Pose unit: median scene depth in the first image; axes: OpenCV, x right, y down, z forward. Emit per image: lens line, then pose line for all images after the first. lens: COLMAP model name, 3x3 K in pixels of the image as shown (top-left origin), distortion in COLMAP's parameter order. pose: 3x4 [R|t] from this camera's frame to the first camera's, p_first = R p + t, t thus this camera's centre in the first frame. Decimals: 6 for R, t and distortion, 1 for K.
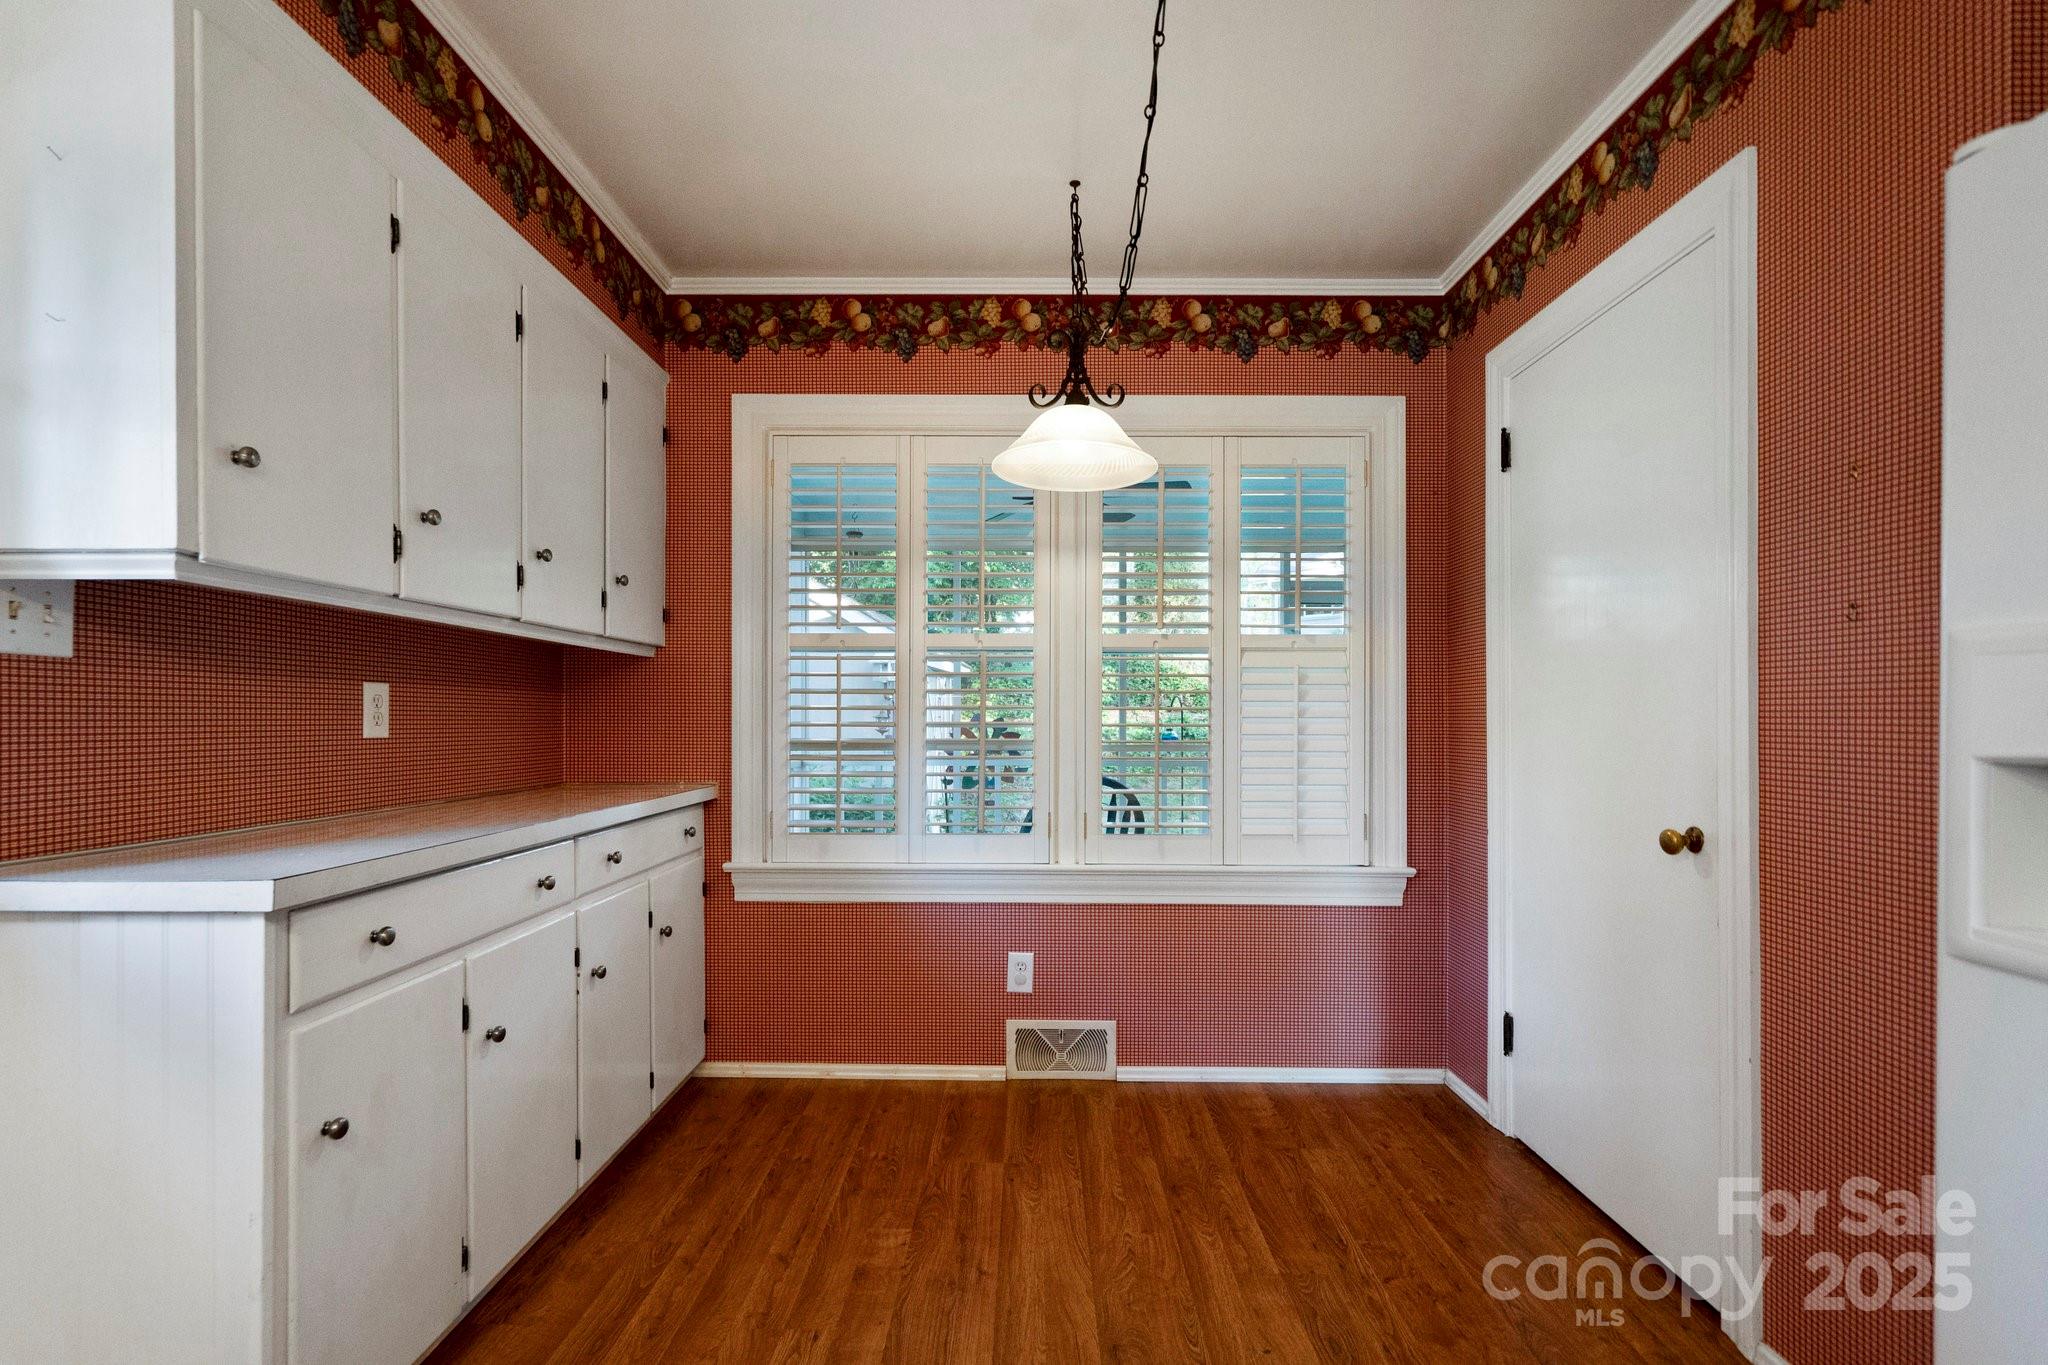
lens RADIAL K [[941.3, 0, 1026.0], [0, 941.3, 715.5], [0, 0, 1]] dist [-0.000659, -0.014201]
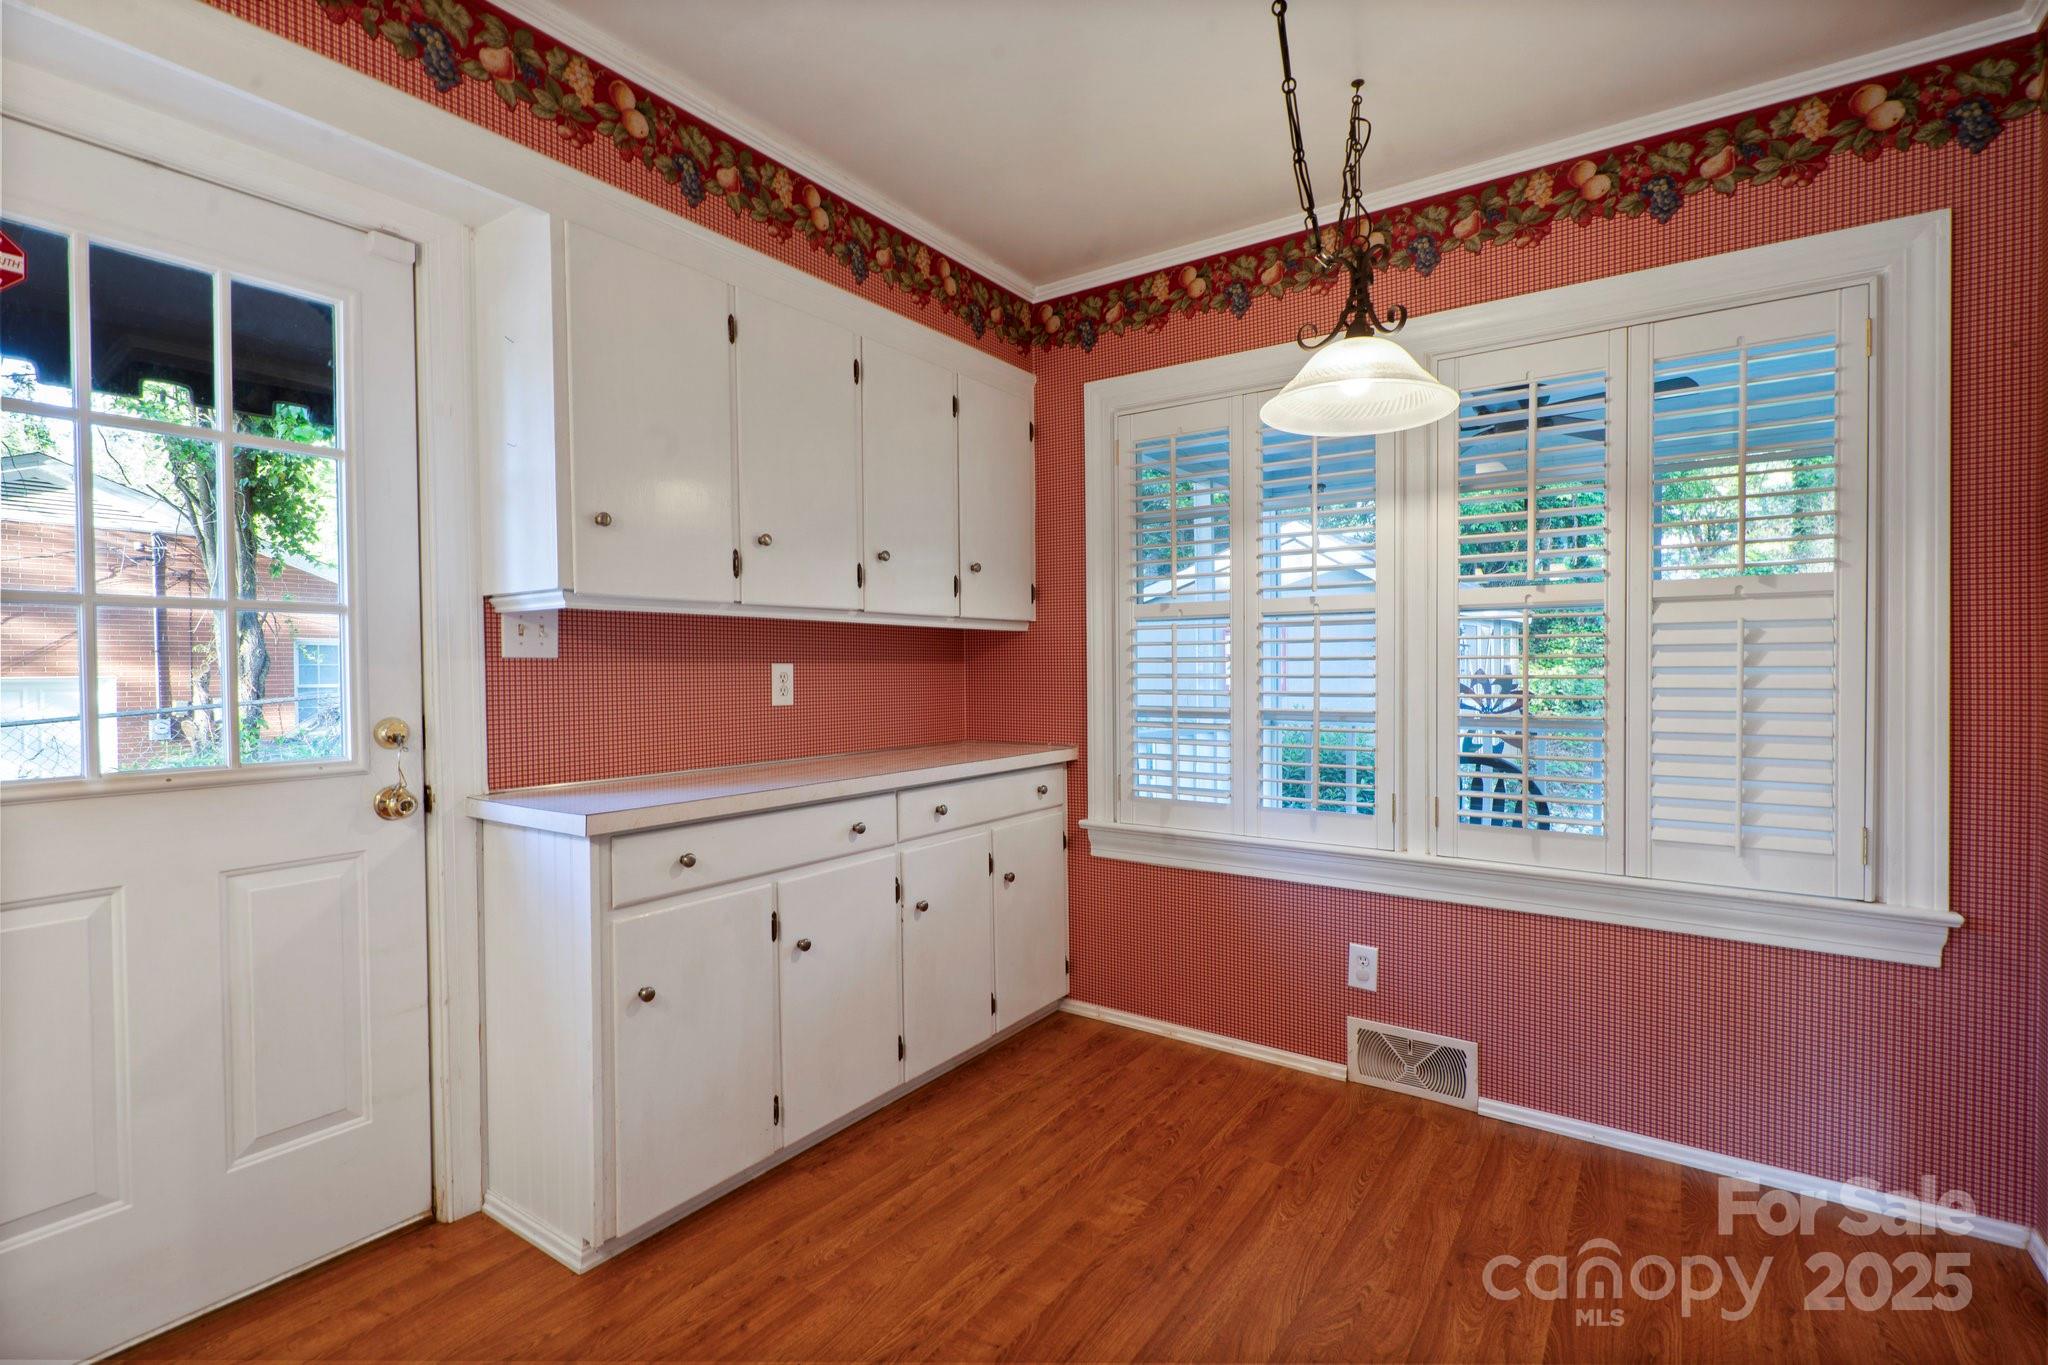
lens RADIAL K [[953.1, 0, 1025.8], [0, 953.1, 676.5], [0, 0, 1]] dist [0.015378, -0.000320]
pose [[0.828333, -0.000912, -0.560236, 0.243915], [0.009522, 0.999877, 0.012451, -0.022351], [0.560155, -0.015648, 0.828240, 0.057625]]
